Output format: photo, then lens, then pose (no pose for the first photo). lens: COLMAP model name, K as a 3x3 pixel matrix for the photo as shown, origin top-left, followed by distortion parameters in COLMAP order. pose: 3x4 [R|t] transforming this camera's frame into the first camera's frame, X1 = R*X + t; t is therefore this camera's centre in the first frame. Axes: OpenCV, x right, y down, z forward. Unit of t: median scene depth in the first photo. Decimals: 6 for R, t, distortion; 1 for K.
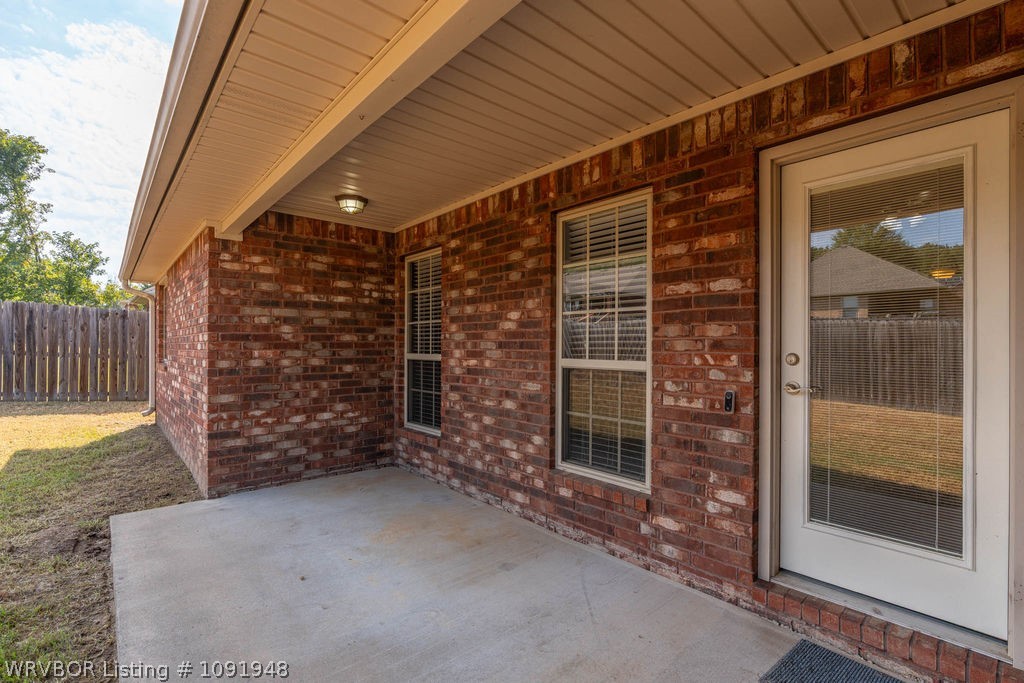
lens RADIAL K [[472.8, 0, 511.4], [0, 472.8, 343.7], [0, 0, 1]] dist [0.001011, 0.000148]
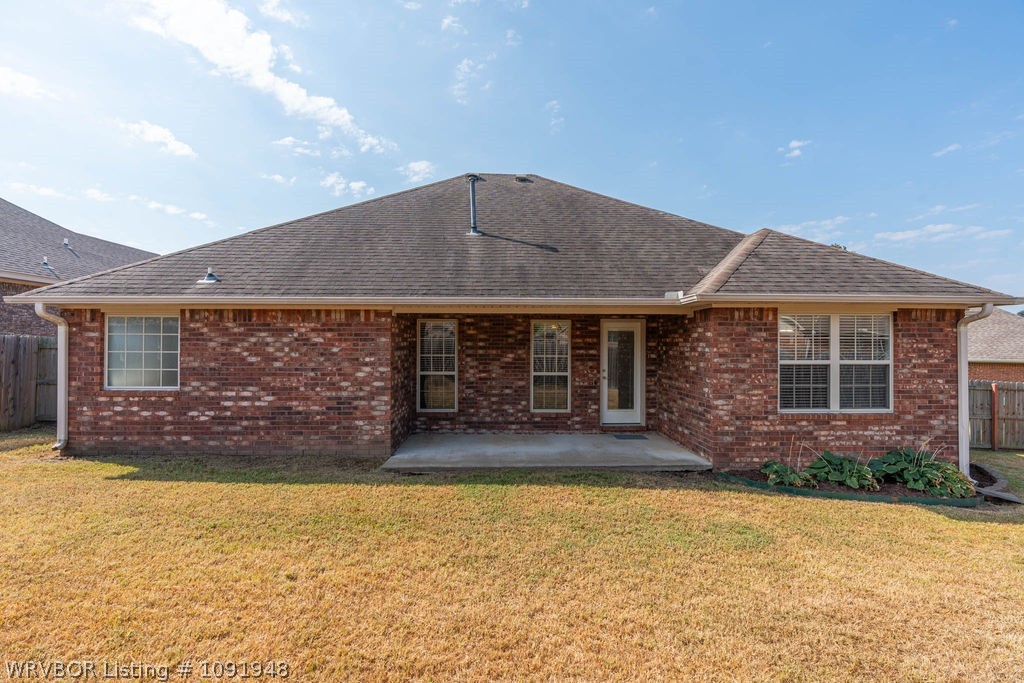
lens RADIAL K [[472.8, 0, 511.3], [0, 472.8, 347.9], [0, 0, 1]] dist [0.001011, 0.000148]
pose [[0.629017, 0.014667, 0.777253, -2.092067], [-0.004753, 0.999876, -0.015021, -0.067999], [-0.777377, 0.005754, 0.629009, -0.636327]]
